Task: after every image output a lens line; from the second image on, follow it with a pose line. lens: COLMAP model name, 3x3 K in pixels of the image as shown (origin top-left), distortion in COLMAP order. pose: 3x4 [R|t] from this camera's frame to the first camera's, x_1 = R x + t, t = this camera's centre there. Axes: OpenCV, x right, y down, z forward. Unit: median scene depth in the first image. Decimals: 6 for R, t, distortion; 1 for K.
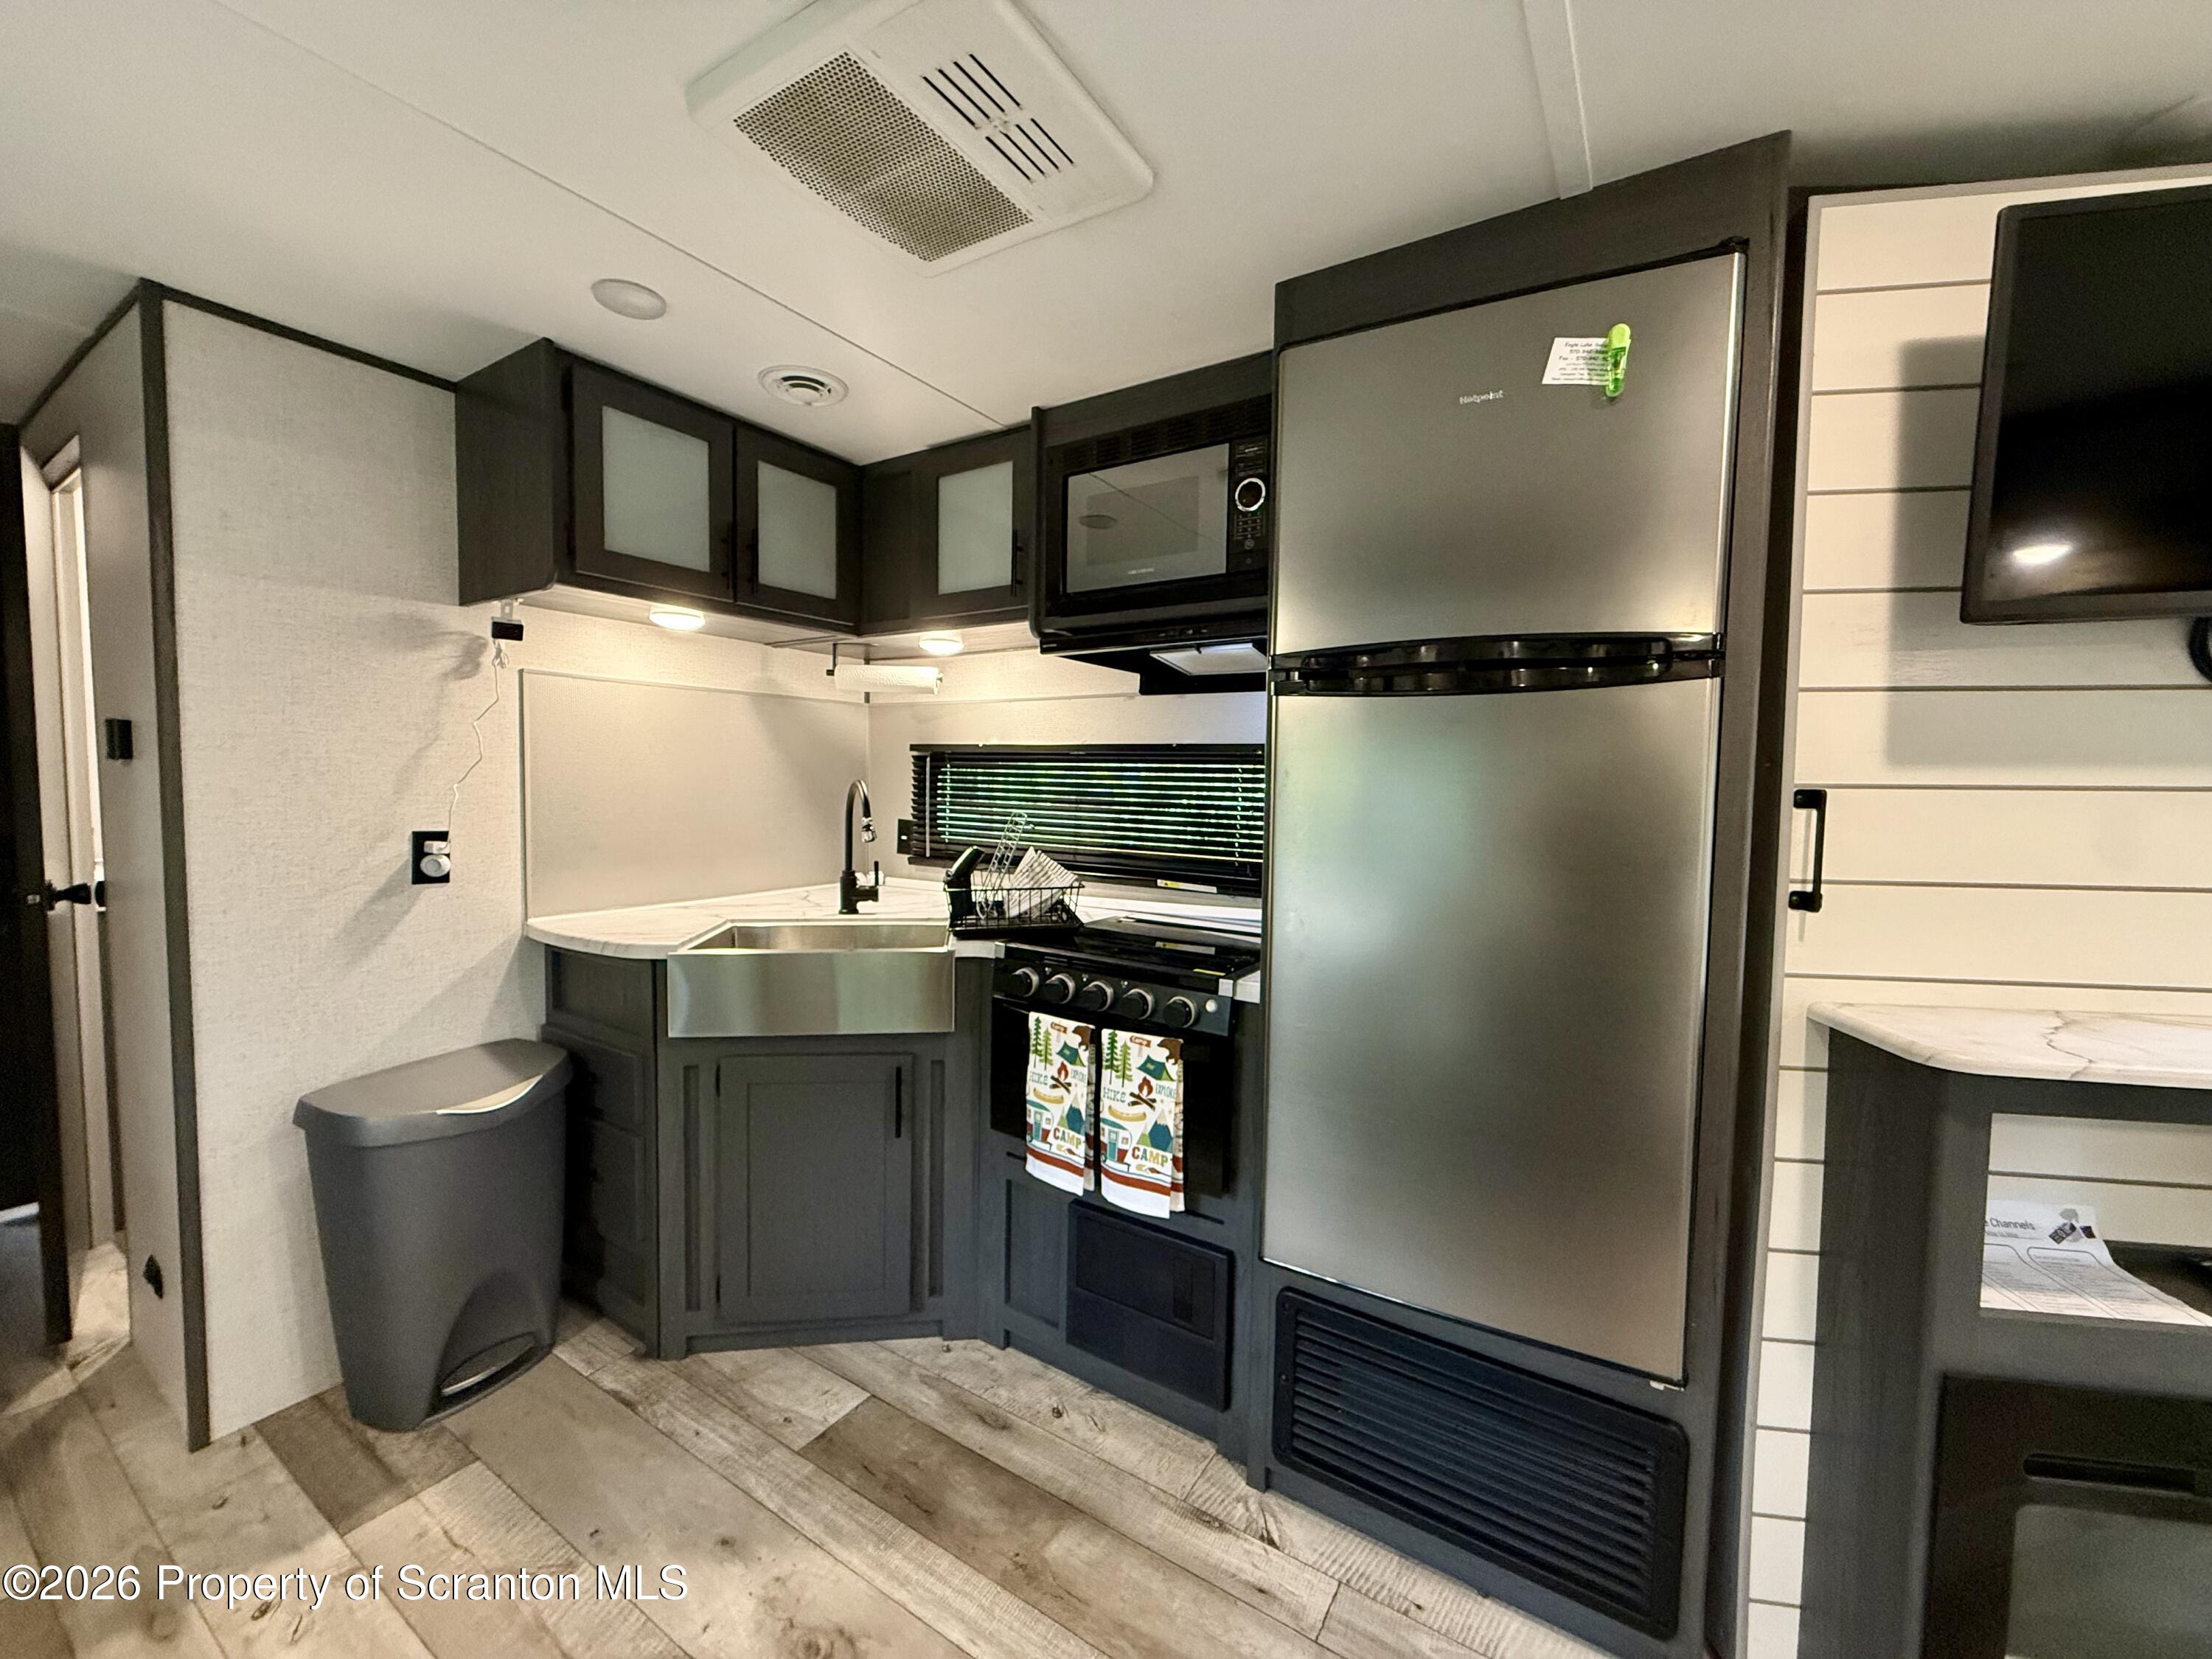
lens RADIAL K [[875.5, 0, 1097.7], [0, 875.5, 827.5], [0, 0, 1]] dist [-0.001802, 0.000242]
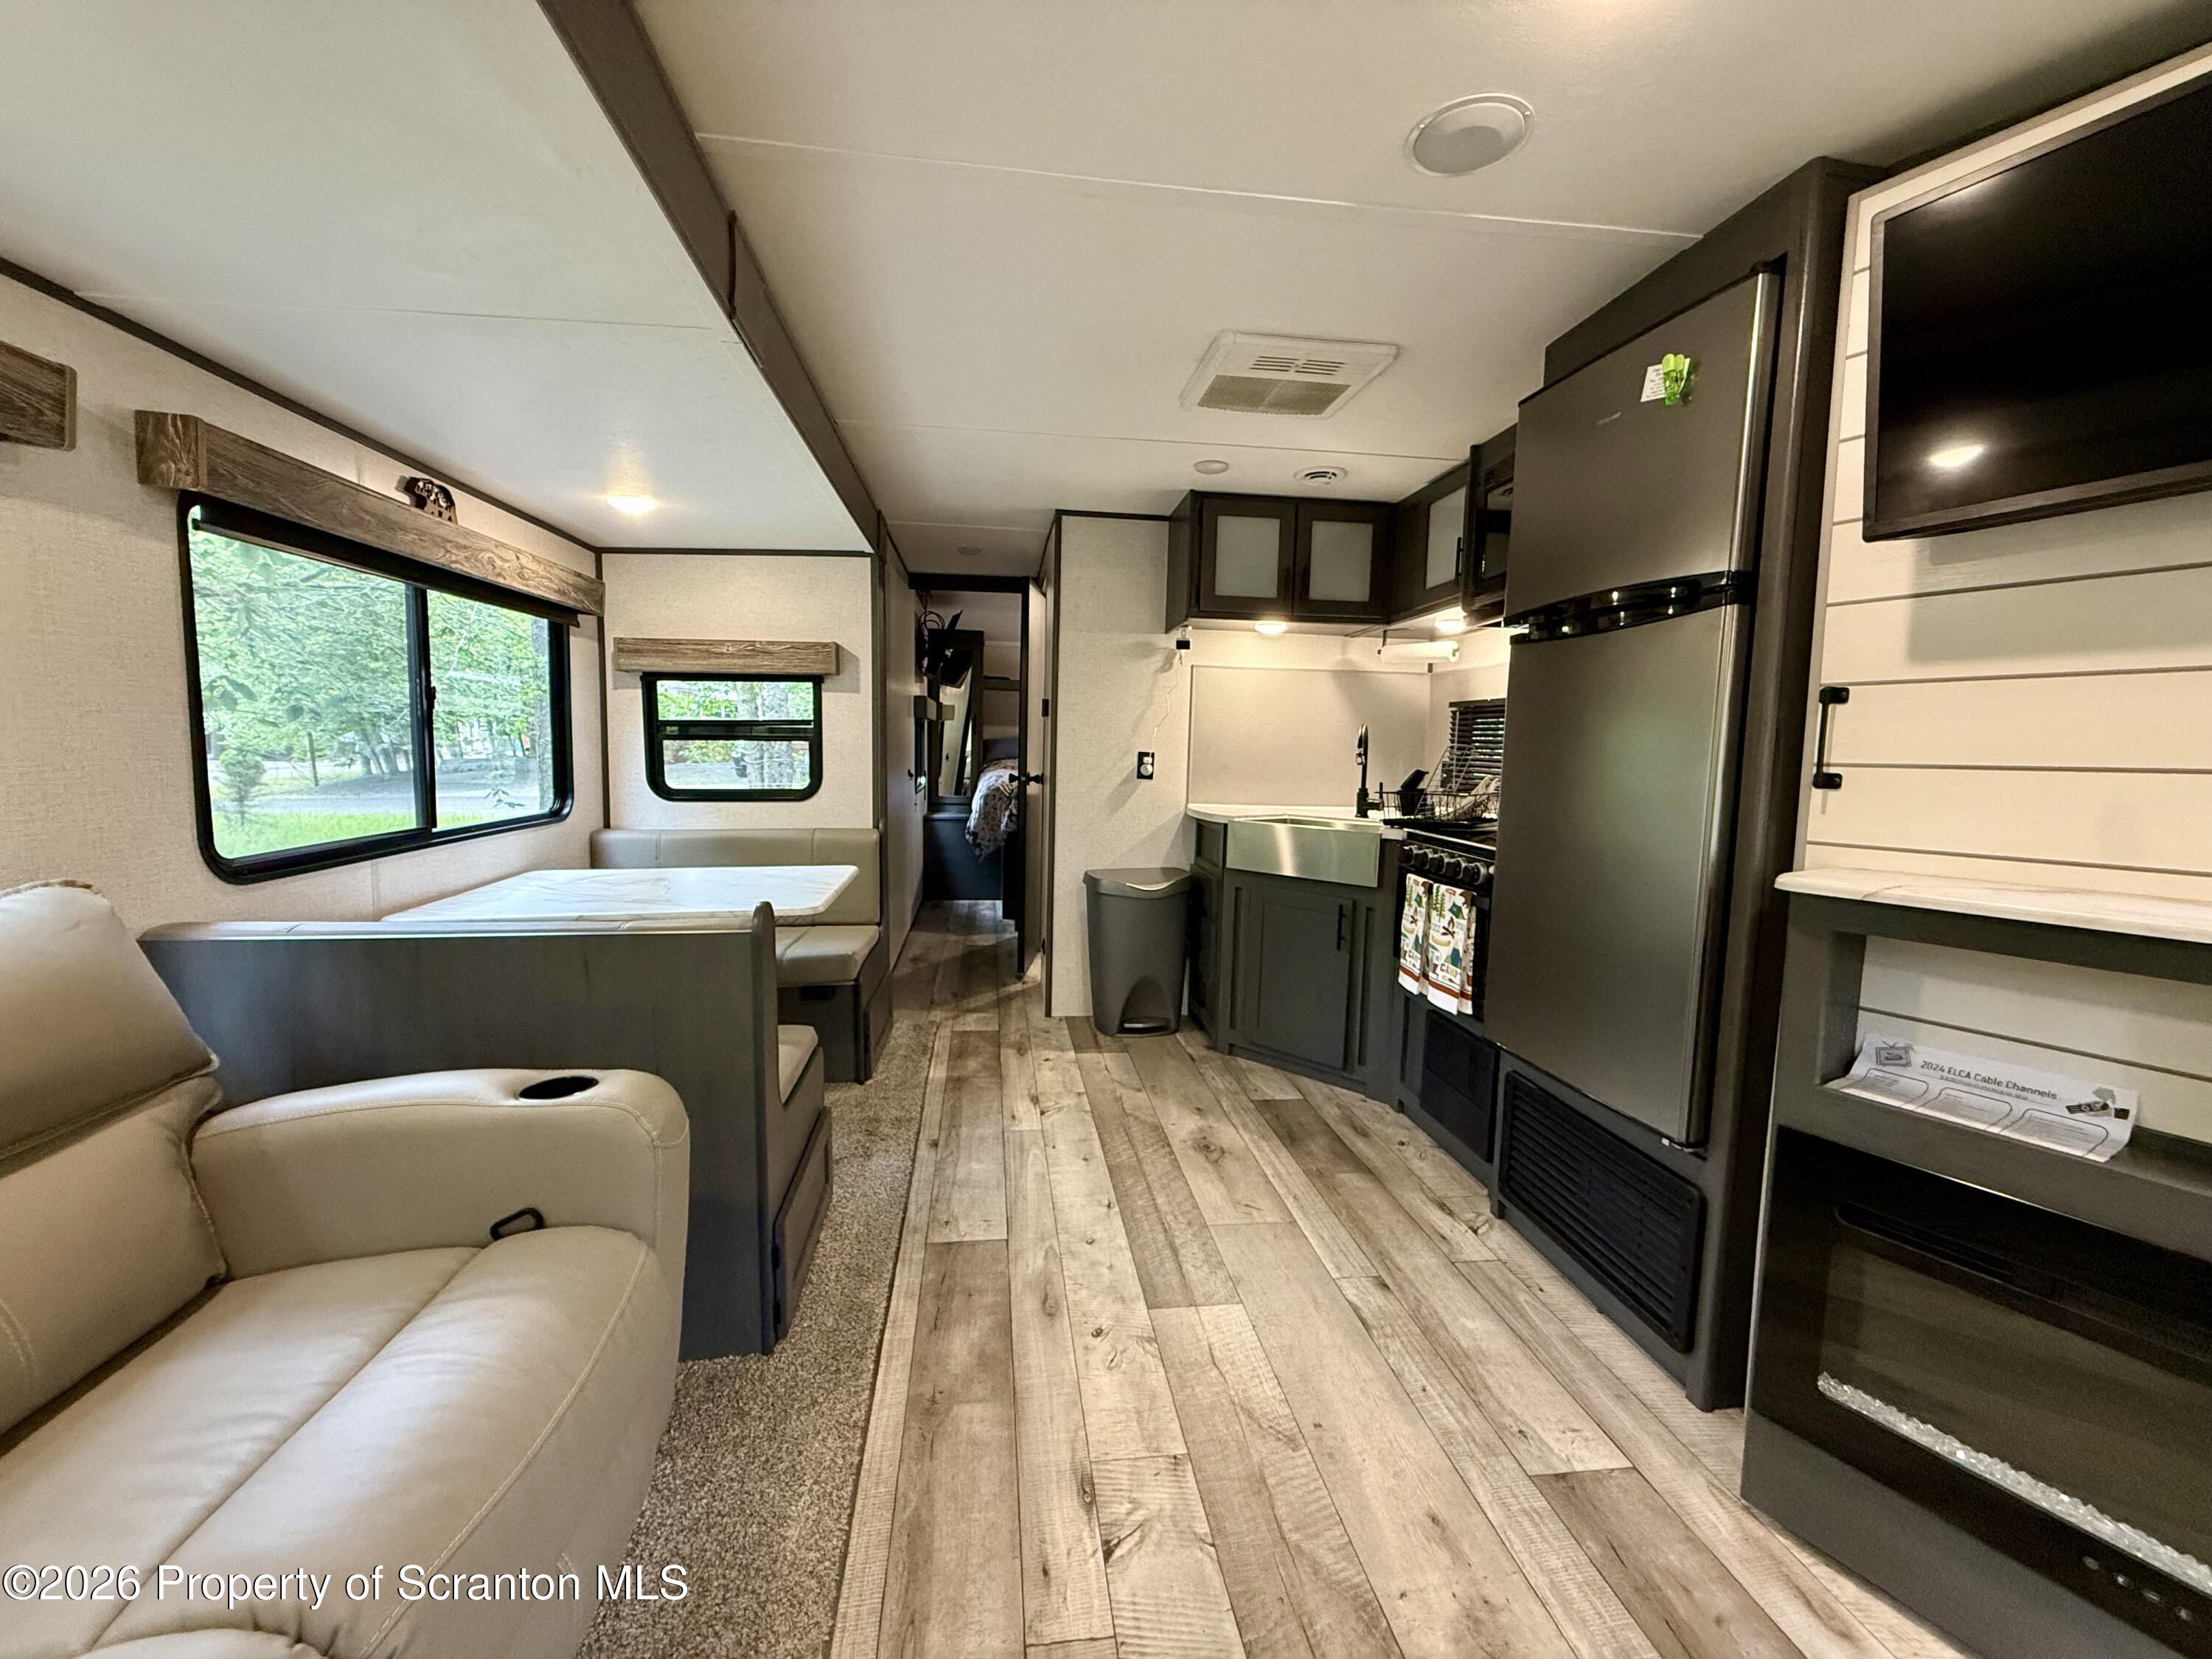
lens RADIAL K [[875.5, 0, 1097.7], [0, 875.5, 827.5], [0, 0, 1]] dist [-0.001802, 0.000242]
pose [[0.641111, 0.070355, -0.764217, 0.731353], [-0.059140, 0.997357, 0.042206, 0.105023], [0.765166, 0.018137, 0.643577, -0.363568]]
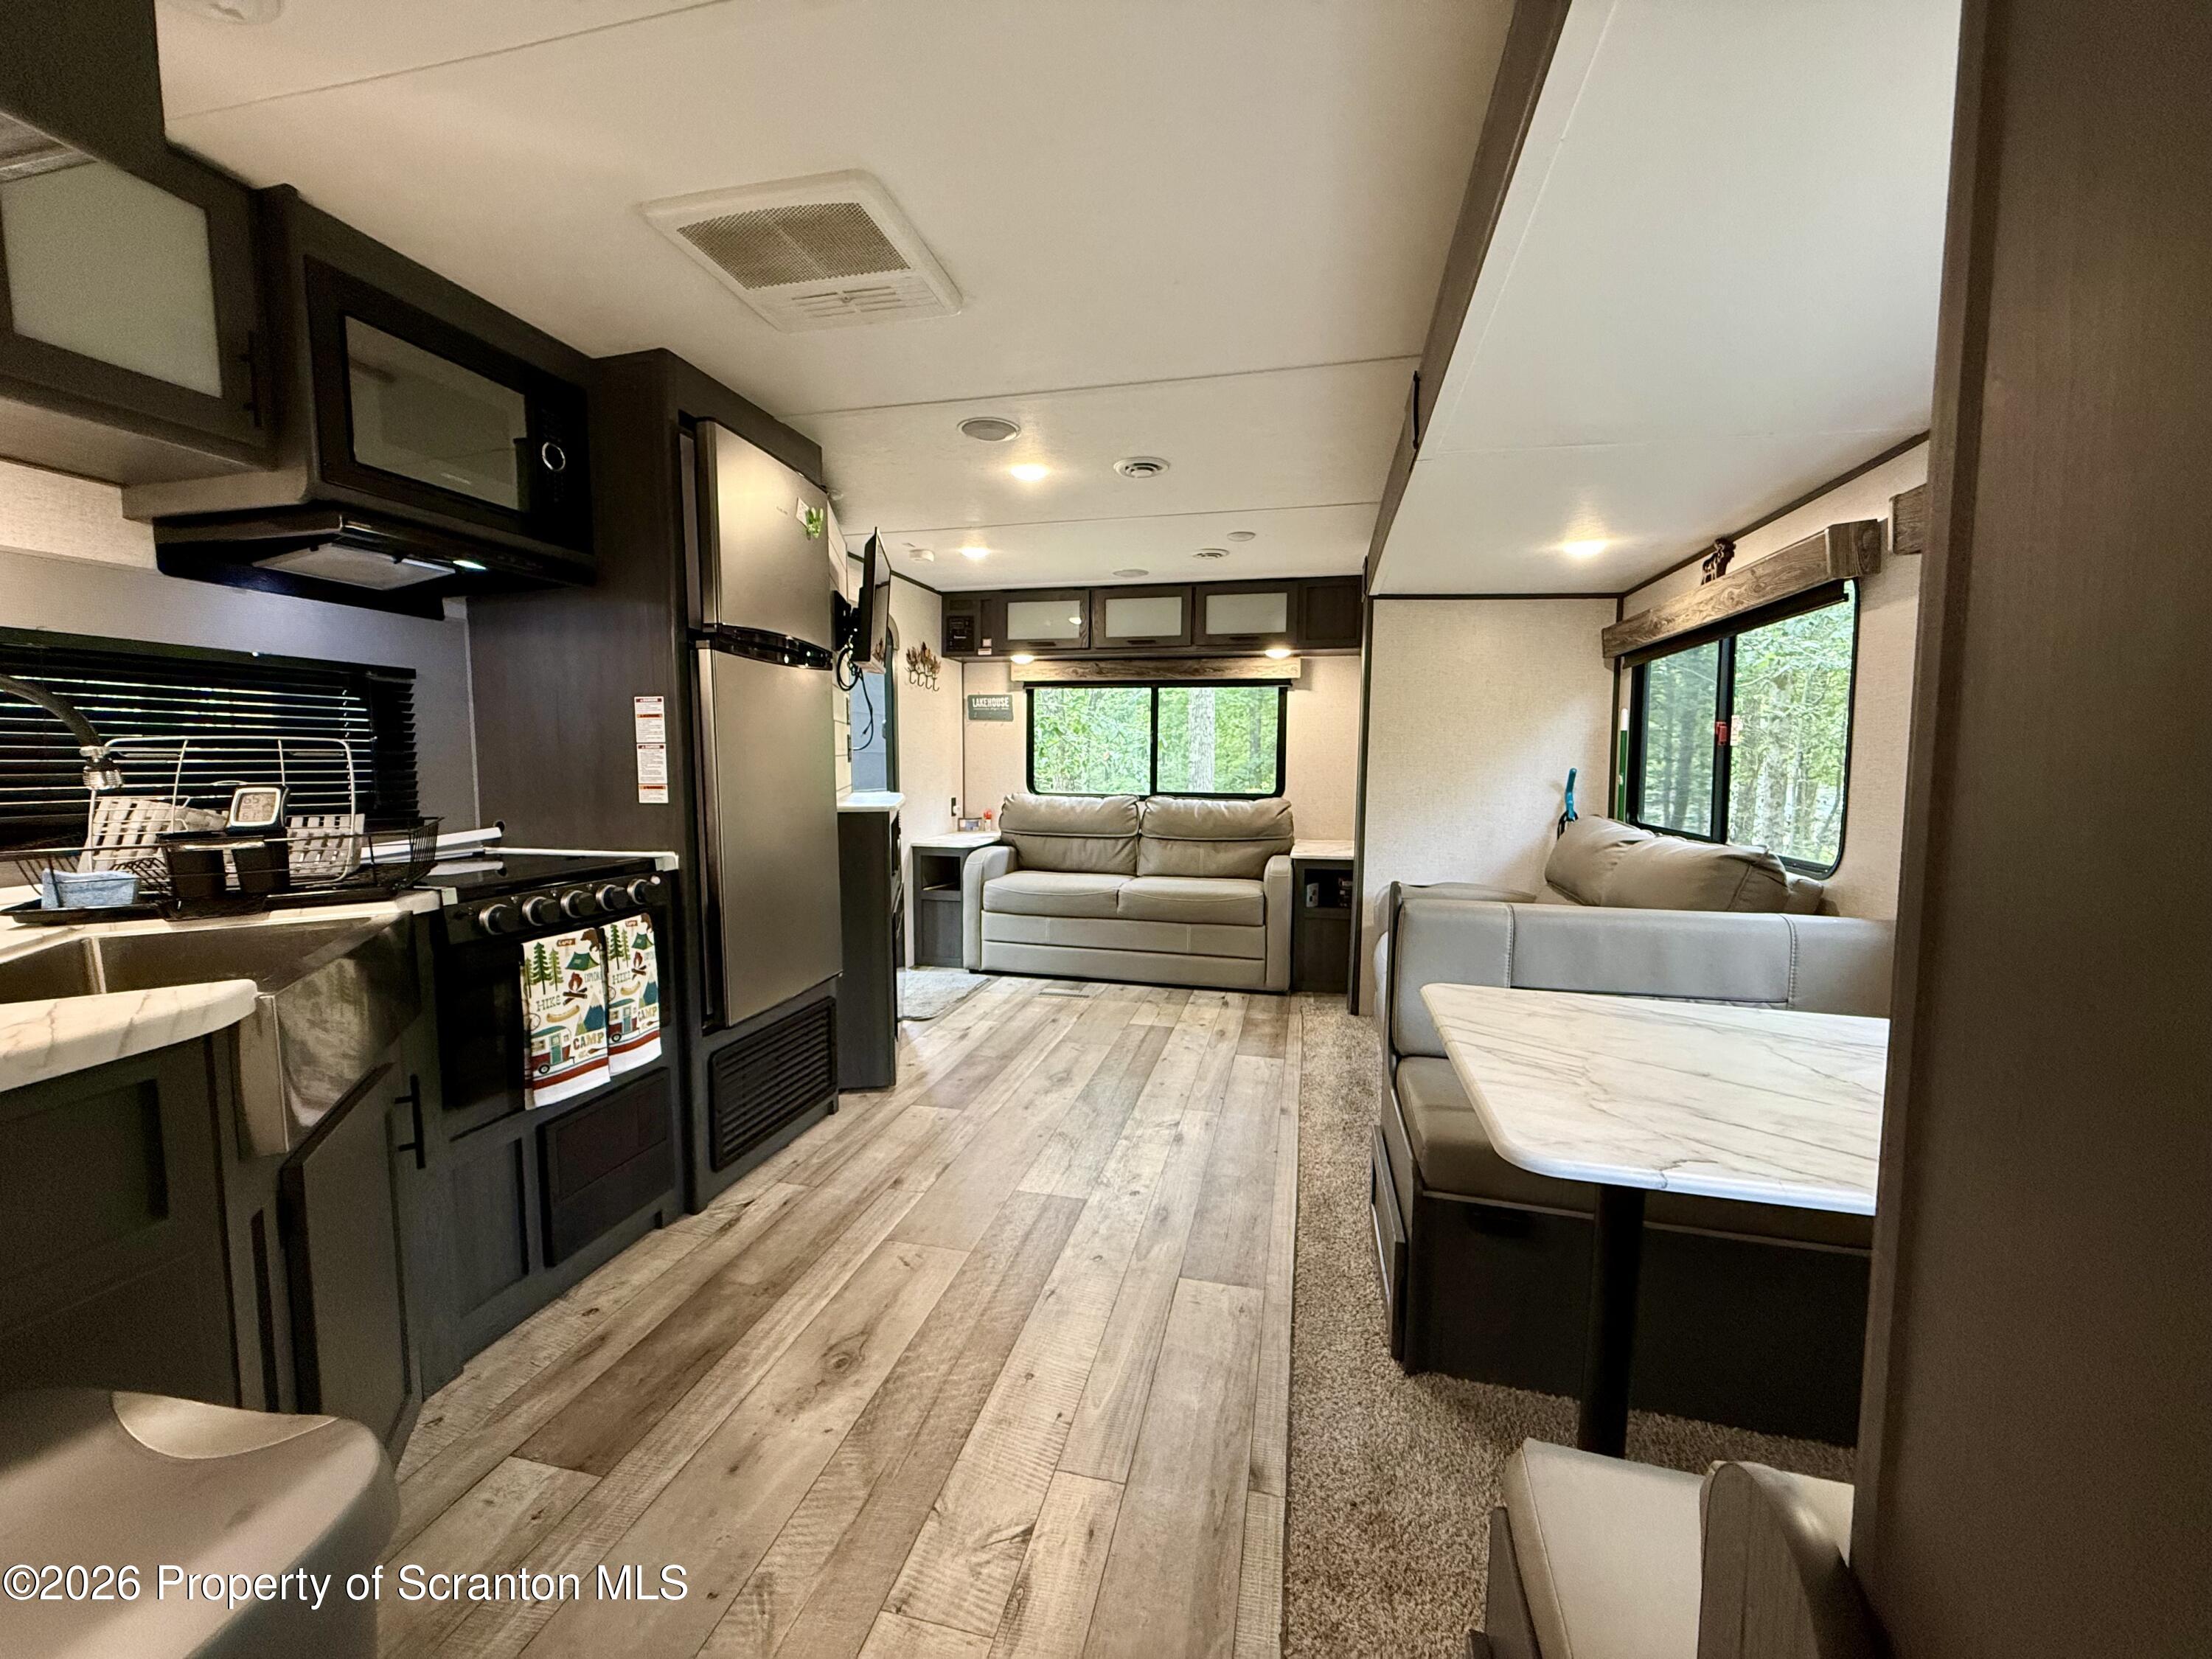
lens RADIAL K [[875.5, 0, 1097.7], [0, 875.5, 827.5], [0, 0, 1]] dist [-0.001802, 0.000242]
pose [[-0.327777, -0.090378, 0.940422, -1.188813], [0.051979, 0.992181, 0.113468, 0.012591], [-0.943324, 0.086074, -0.320516, 0.728817]]
